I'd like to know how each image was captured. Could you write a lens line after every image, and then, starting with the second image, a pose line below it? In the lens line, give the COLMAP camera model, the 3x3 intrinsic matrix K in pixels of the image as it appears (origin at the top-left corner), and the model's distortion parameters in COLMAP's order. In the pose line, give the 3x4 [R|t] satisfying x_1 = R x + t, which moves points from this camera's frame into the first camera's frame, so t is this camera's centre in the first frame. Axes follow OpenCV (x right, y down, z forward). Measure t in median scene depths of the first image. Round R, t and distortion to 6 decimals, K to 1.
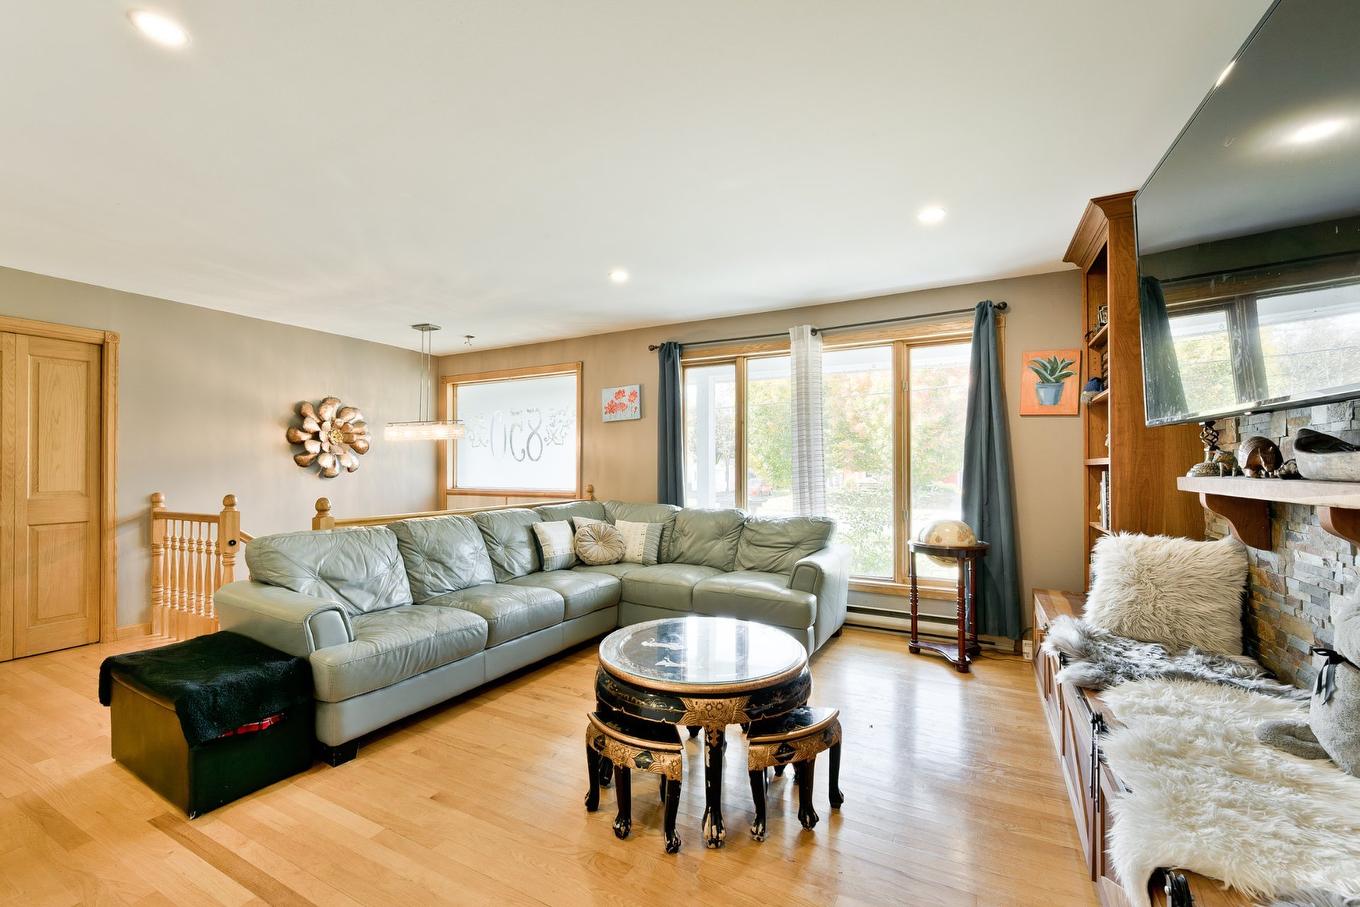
lens RADIAL K [[568.2, 0, 673.7], [0, 568.2, 459.2], [0, 0, 1]] dist [0.001535, -0.000308]
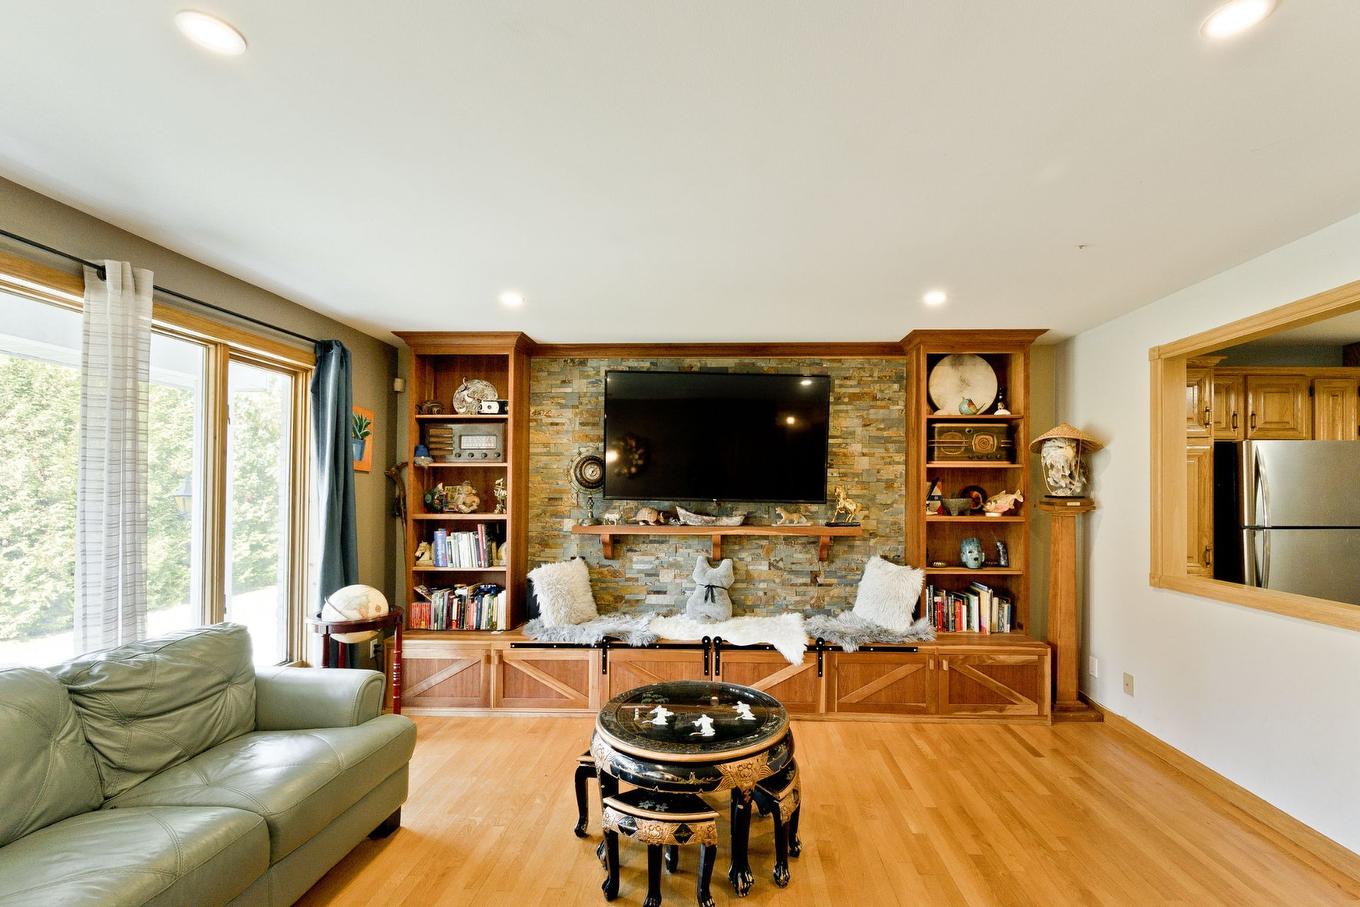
lens RADIAL K [[568.2, 0, 710.5], [0, 568.2, 484.1], [0, 0, 1]] dist [0.001535, -0.000308]
pose [[-0.391380, 0.020483, 0.920001, -0.386181], [-0.000496, 0.999747, -0.022469, -0.023849], [-0.920229, -0.009250, -0.391271, 0.621276]]
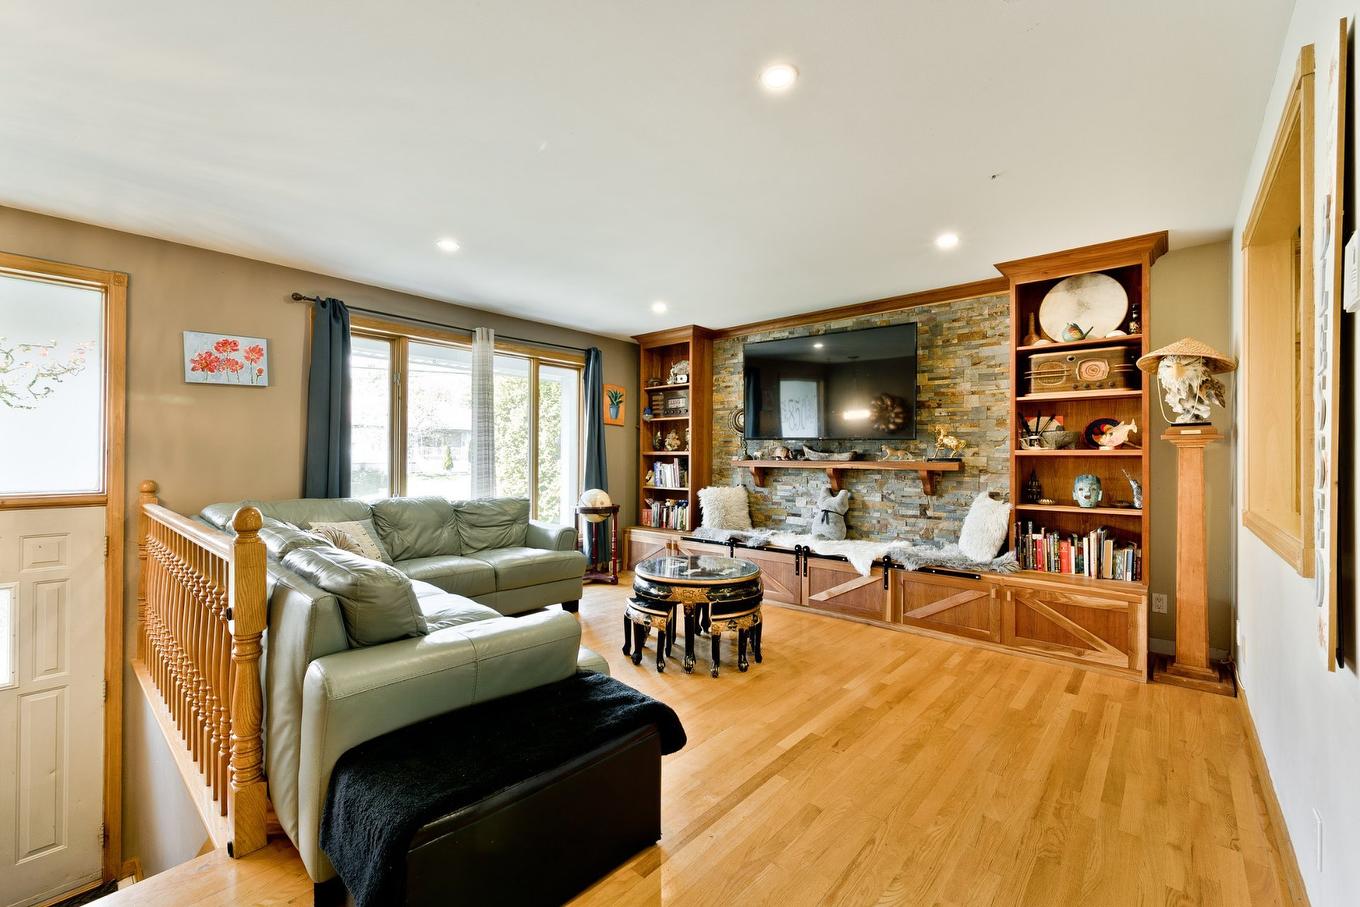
lens RADIAL K [[535.7, 0, 681.3], [0, 535.7, 454.8], [0, 0, 1]] dist [0.001666, -0.000100]
pose [[0.266313, 0.014155, 0.963783, -0.591660], [-0.010558, 0.999875, -0.011767, 0.019926], [-0.963829, -0.007041, 0.266429, 0.302744]]
